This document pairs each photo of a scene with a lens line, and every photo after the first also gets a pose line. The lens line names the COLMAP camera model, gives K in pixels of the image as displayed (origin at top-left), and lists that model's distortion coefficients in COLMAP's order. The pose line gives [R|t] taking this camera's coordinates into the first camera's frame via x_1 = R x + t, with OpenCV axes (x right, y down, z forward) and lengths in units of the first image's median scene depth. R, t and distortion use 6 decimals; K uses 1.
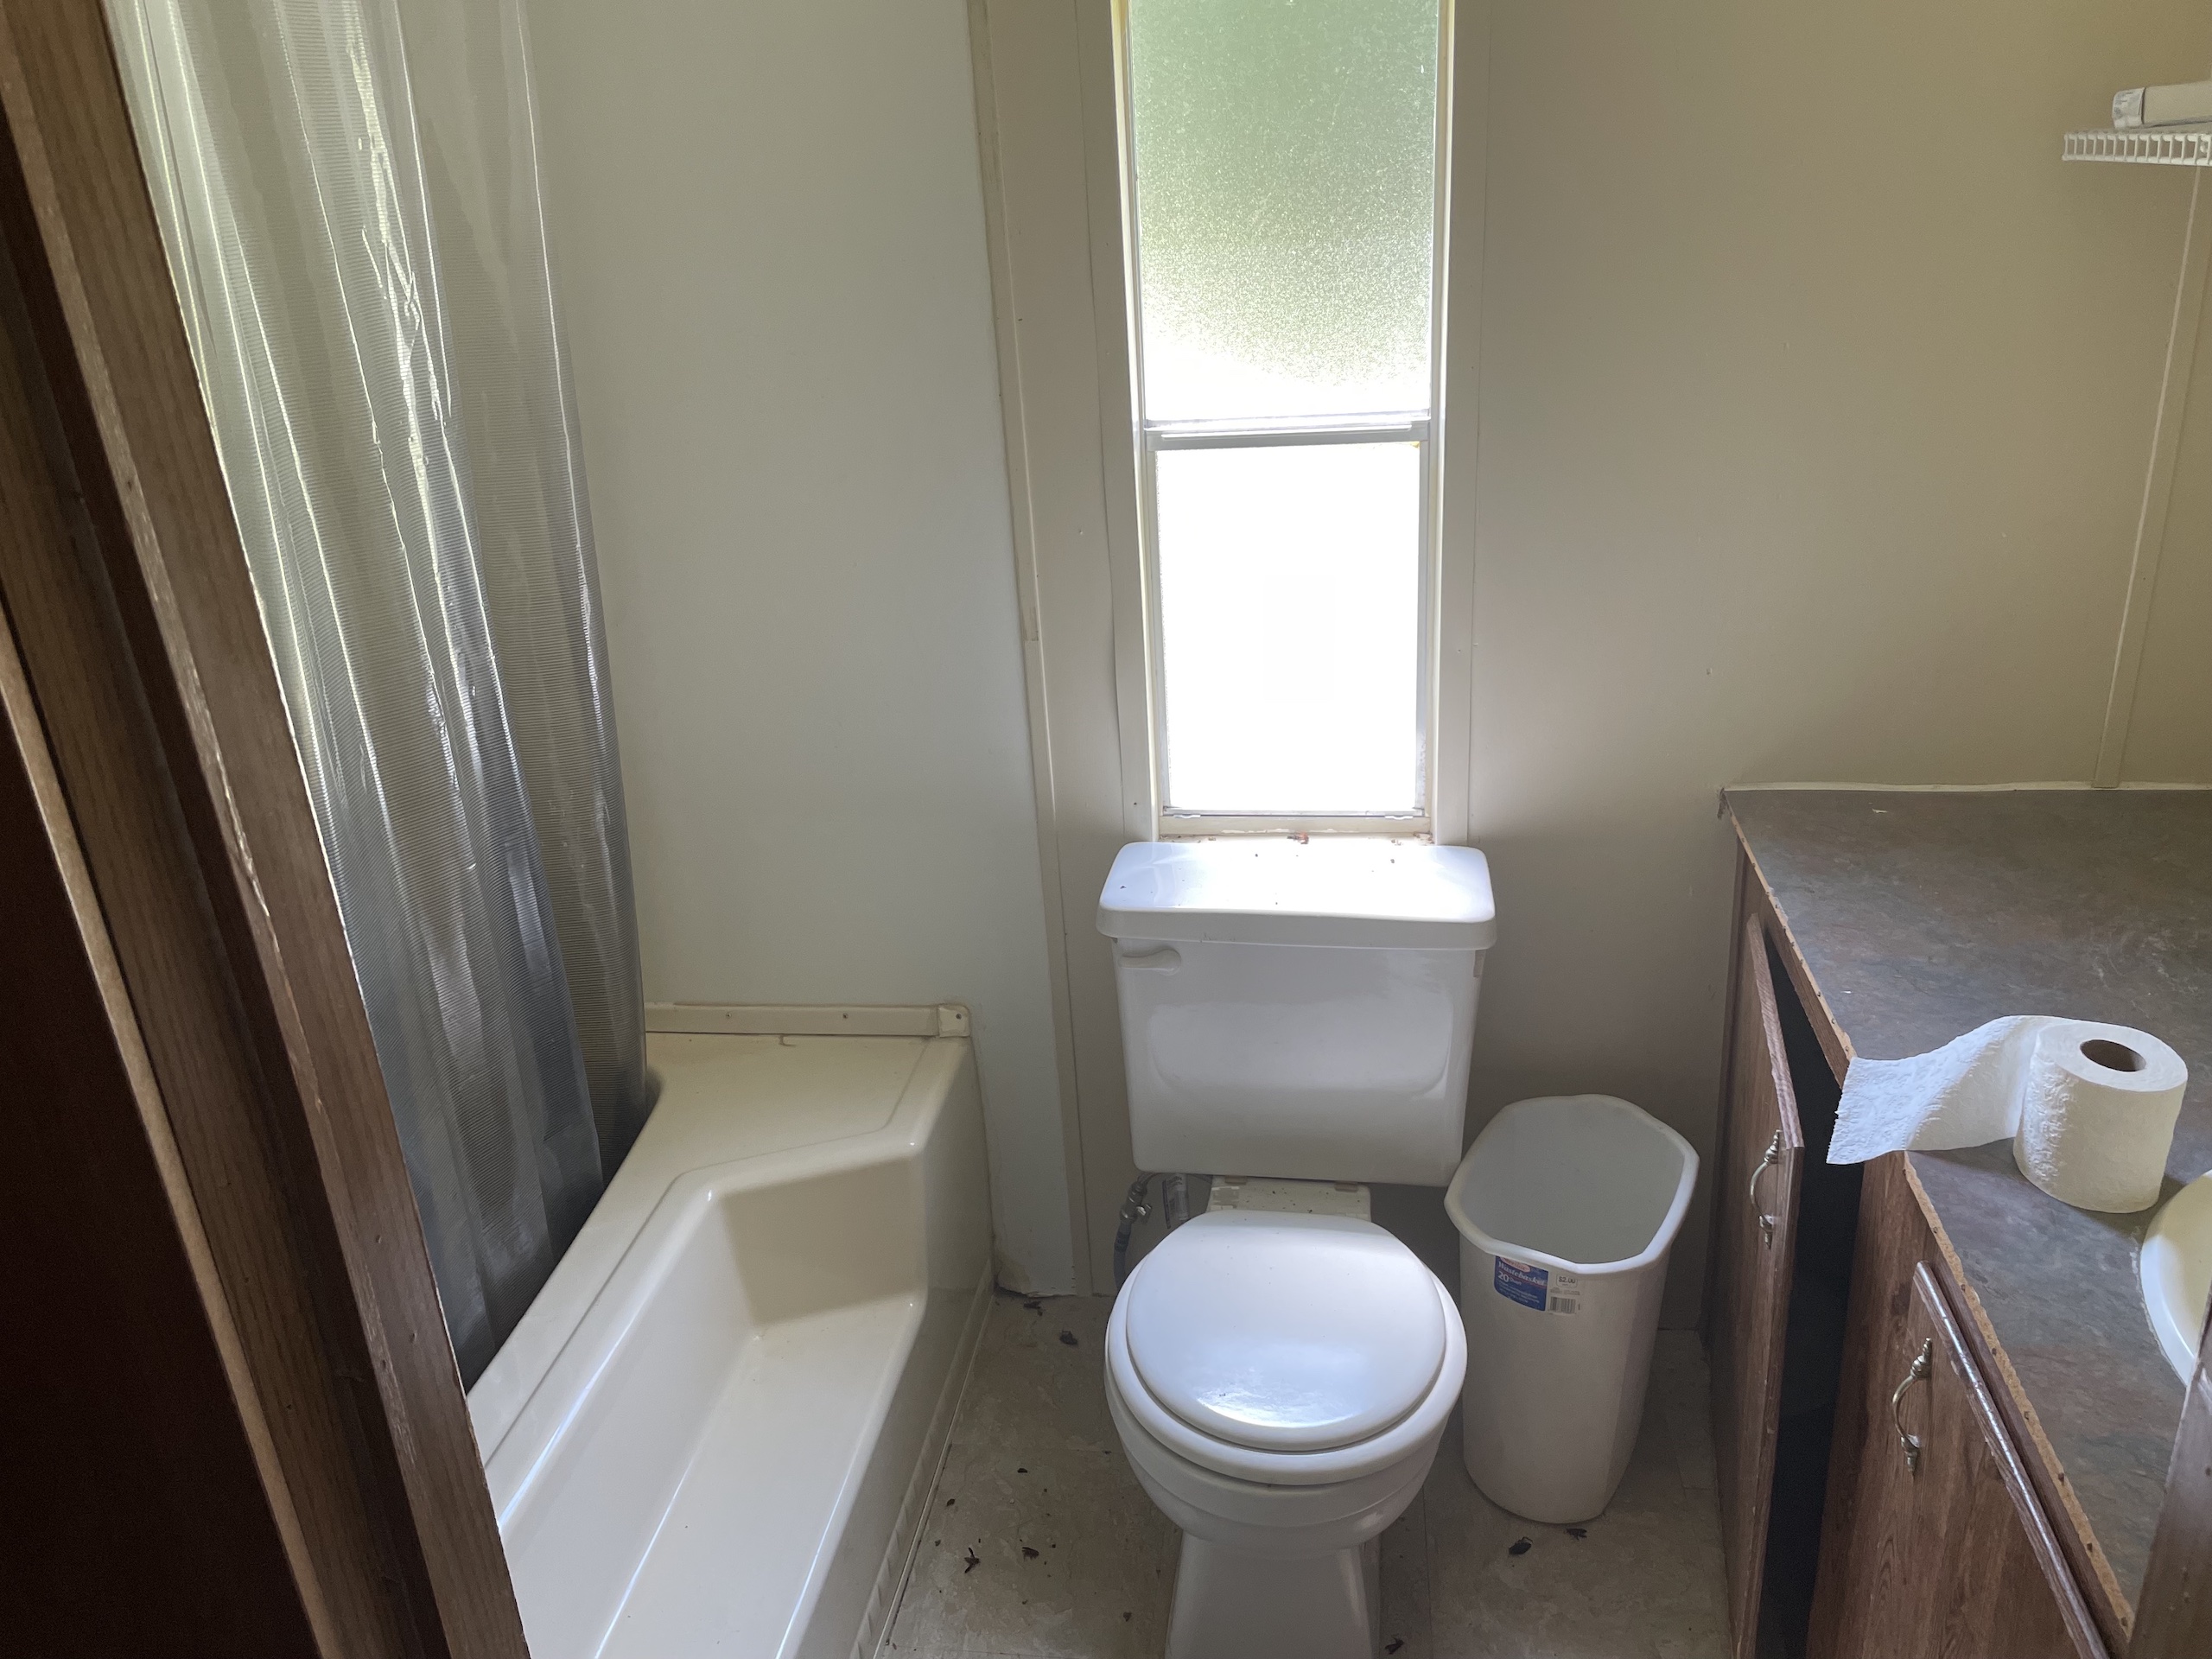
lens RADIAL K [[1676.9, 0, 1104.7], [0, 1676.9, 826.6], [0, 0, 1]] dist [0.004190, -0.002023]
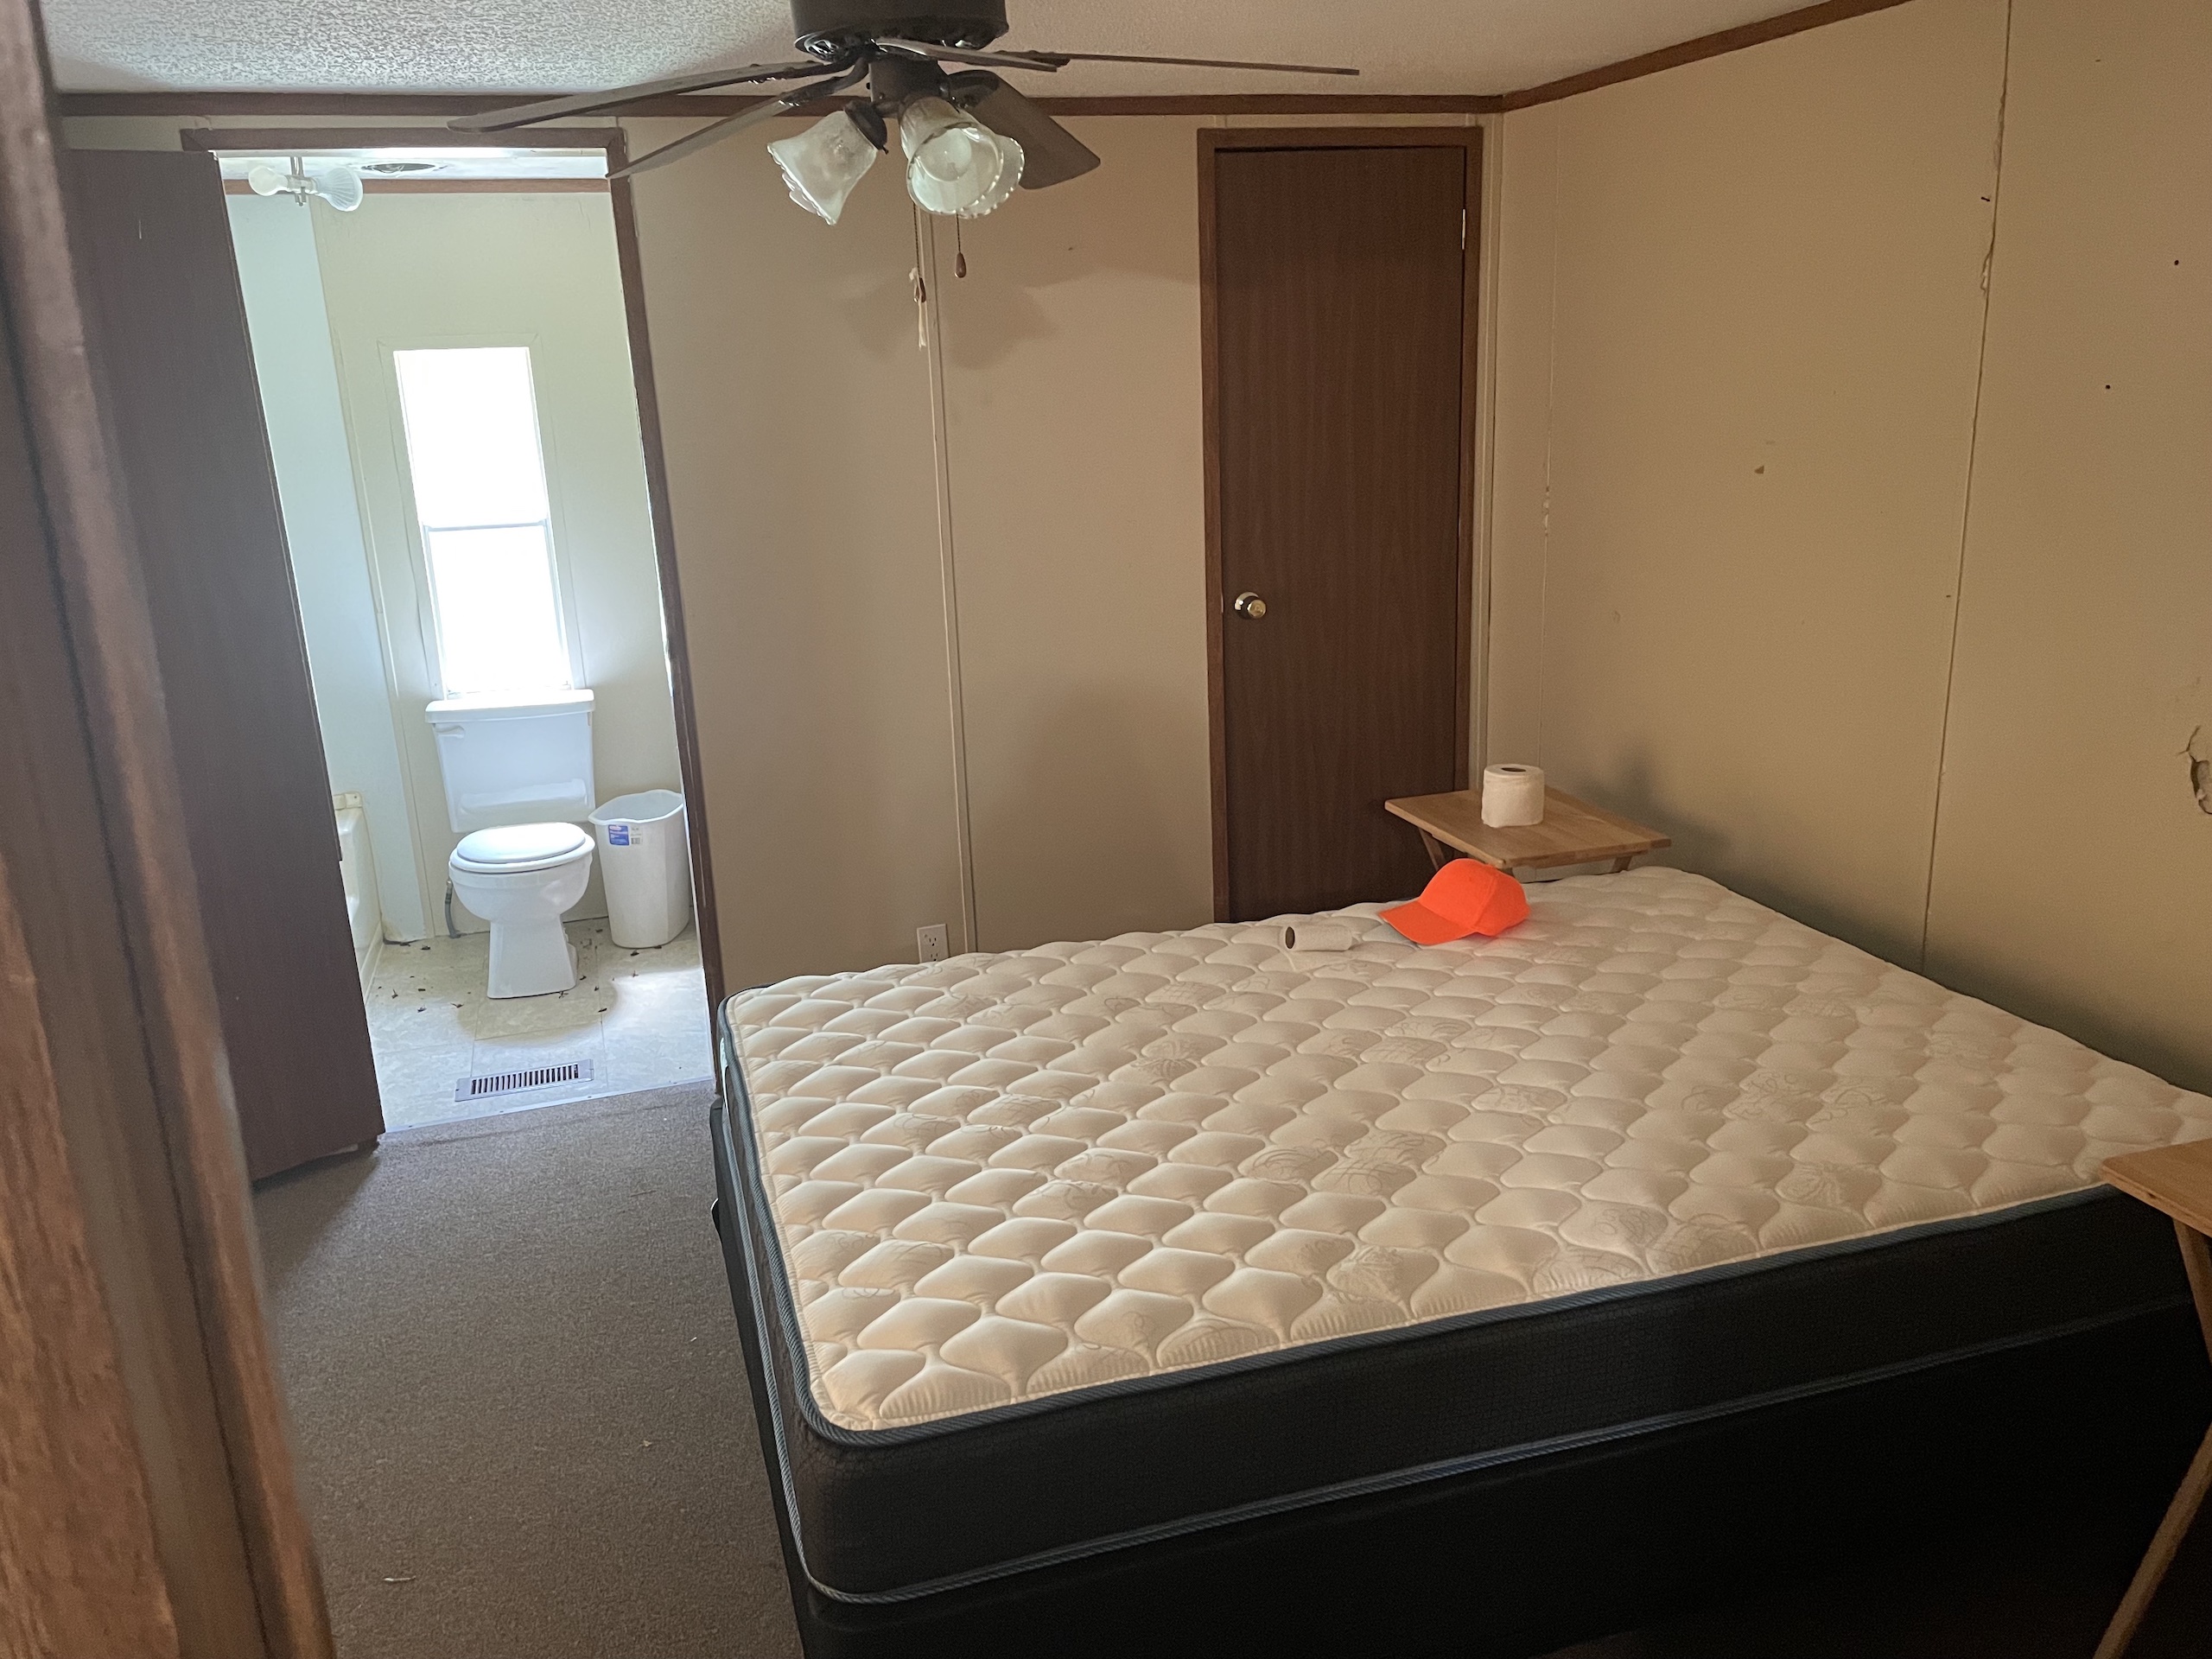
lens RADIAL K [[1676.9, 0, 1110.4], [0, 1676.9, 833.3], [0, 0, 1]] dist [0.004190, -0.002023]
pose [[0.900403, -0.087185, 0.426232, -0.162095], [0.144615, 0.983984, -0.104223, 0.615225], [-0.410319, 0.155482, 0.898590, -1.551790]]
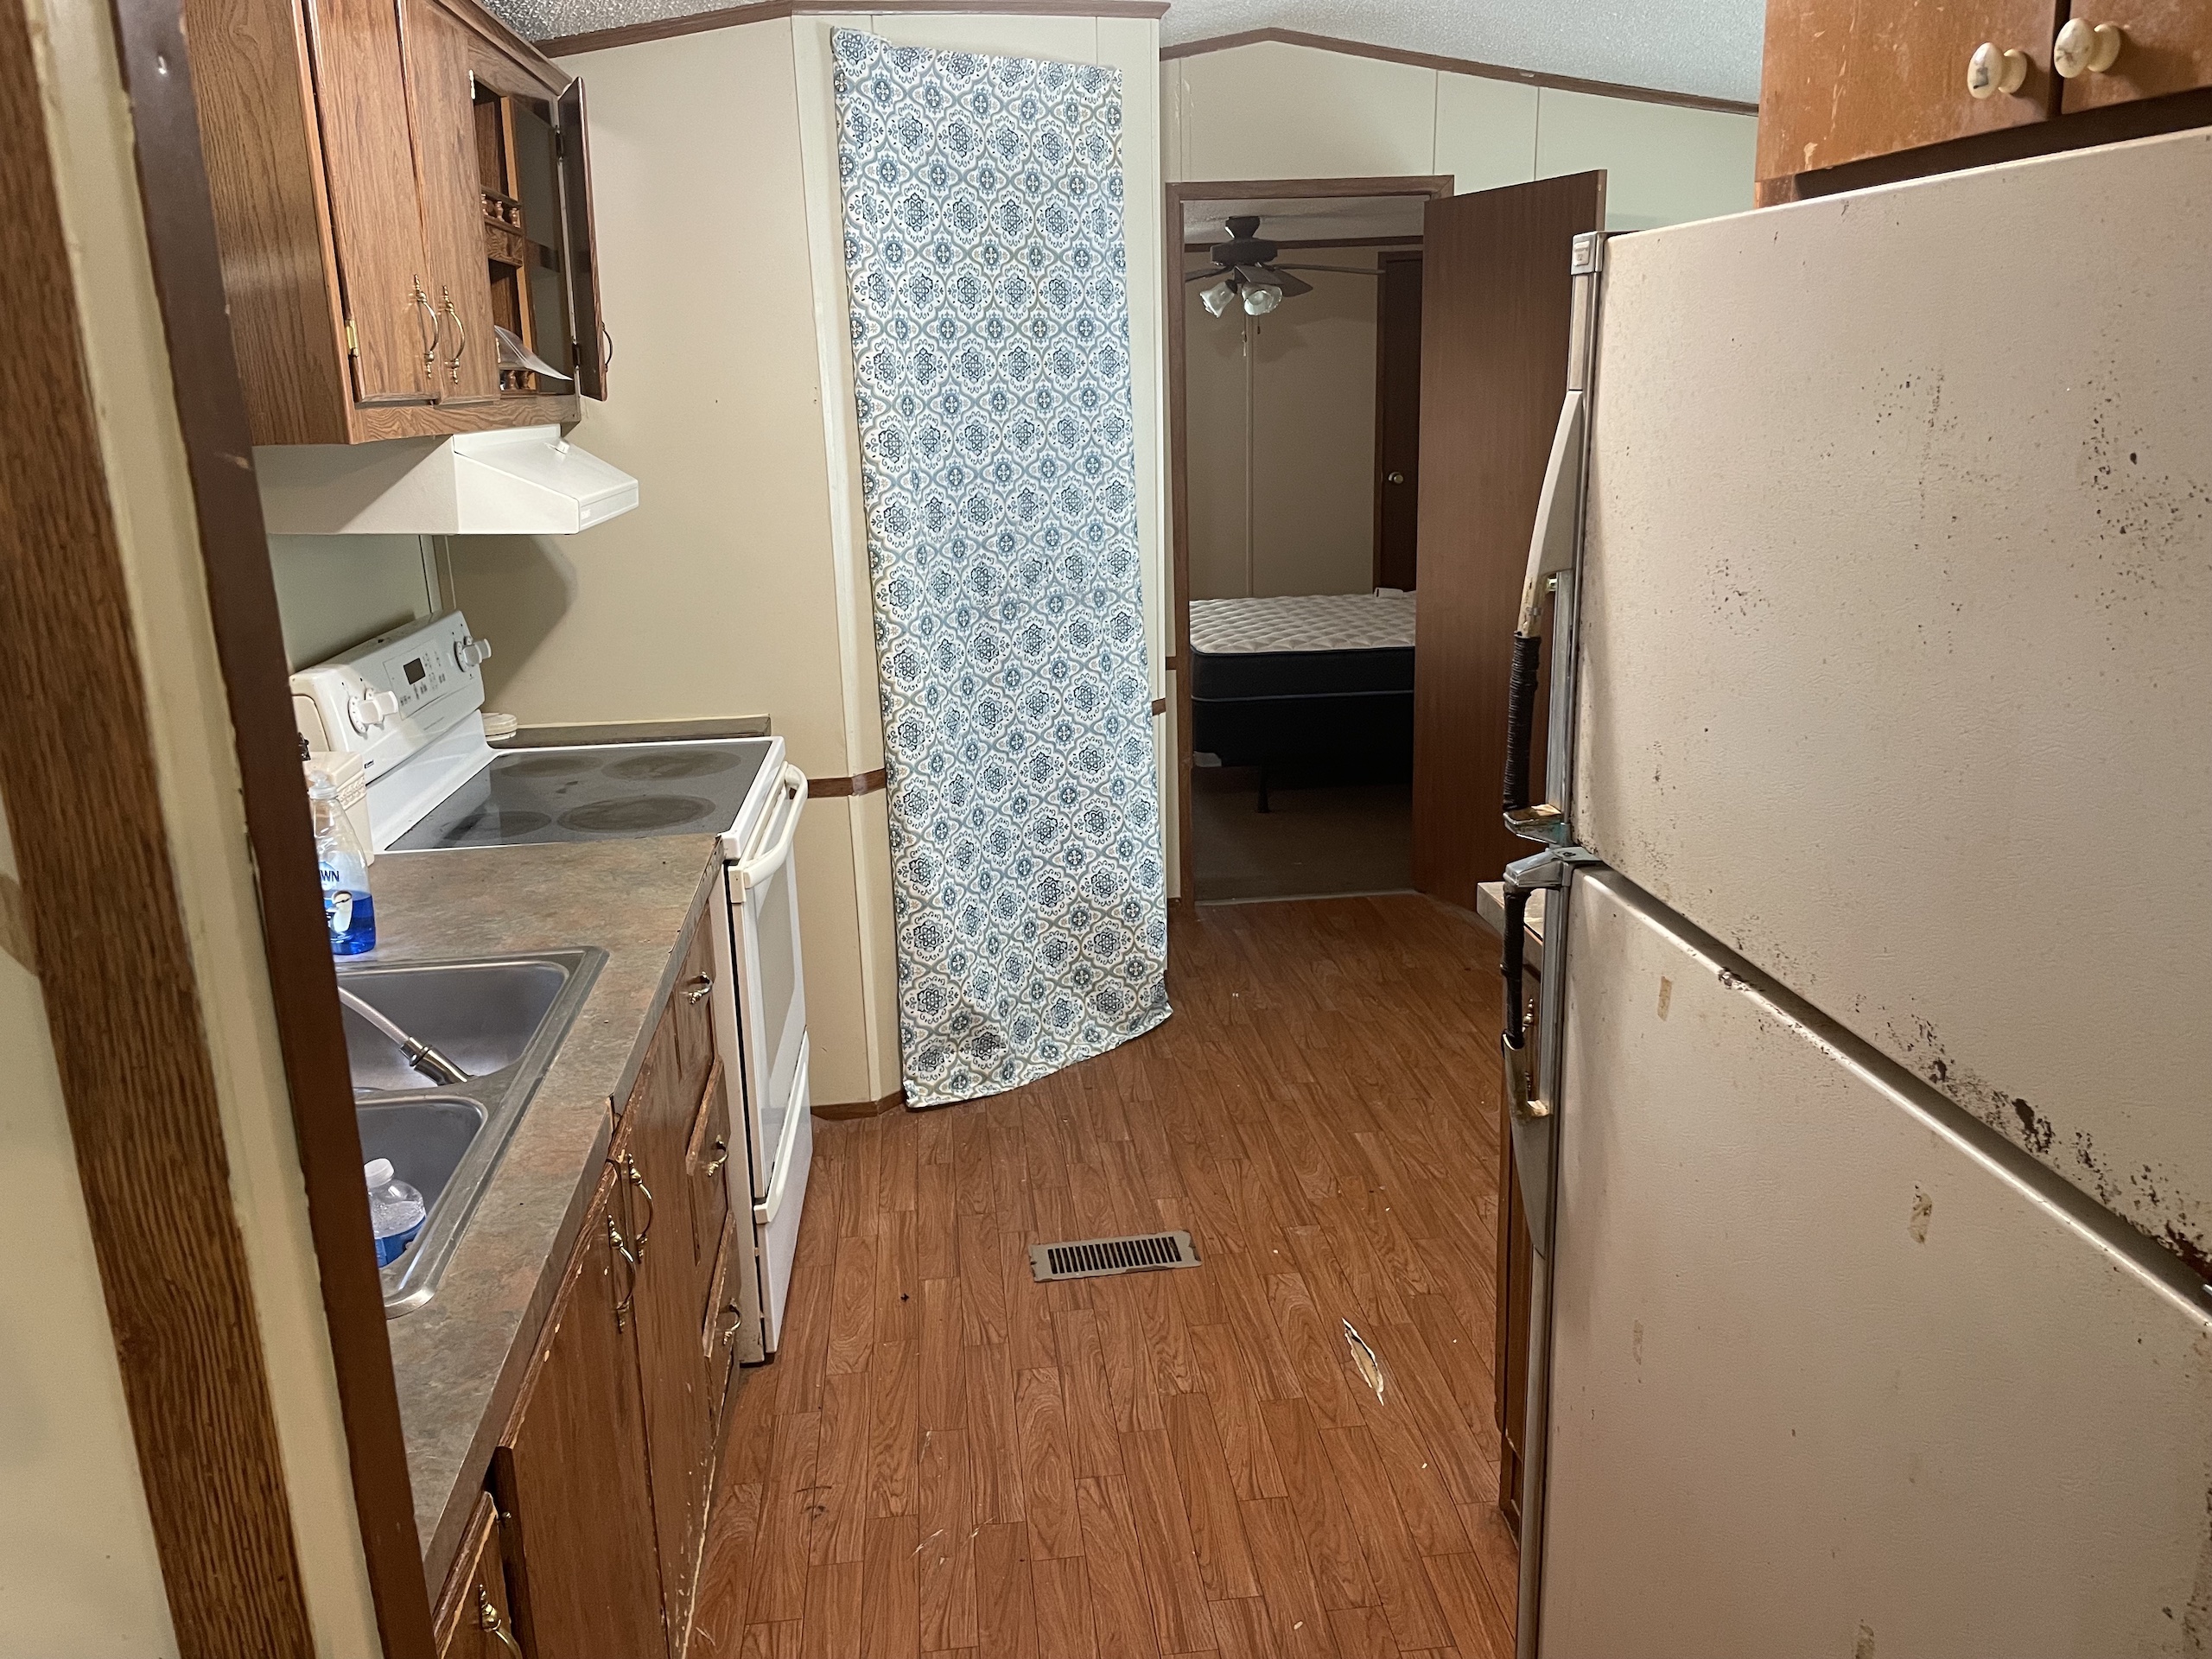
lens RADIAL K [[1676.9, 0, 1102.2], [0, 1676.9, 828.5], [0, 0, 1]] dist [0.004190, -0.002023]
pose [[0.965791, -0.036265, 0.256772, -2.000325], [0.069685, 0.990047, -0.122276, 2.672695], [-0.249782, 0.135987, 0.958706, -6.297436]]
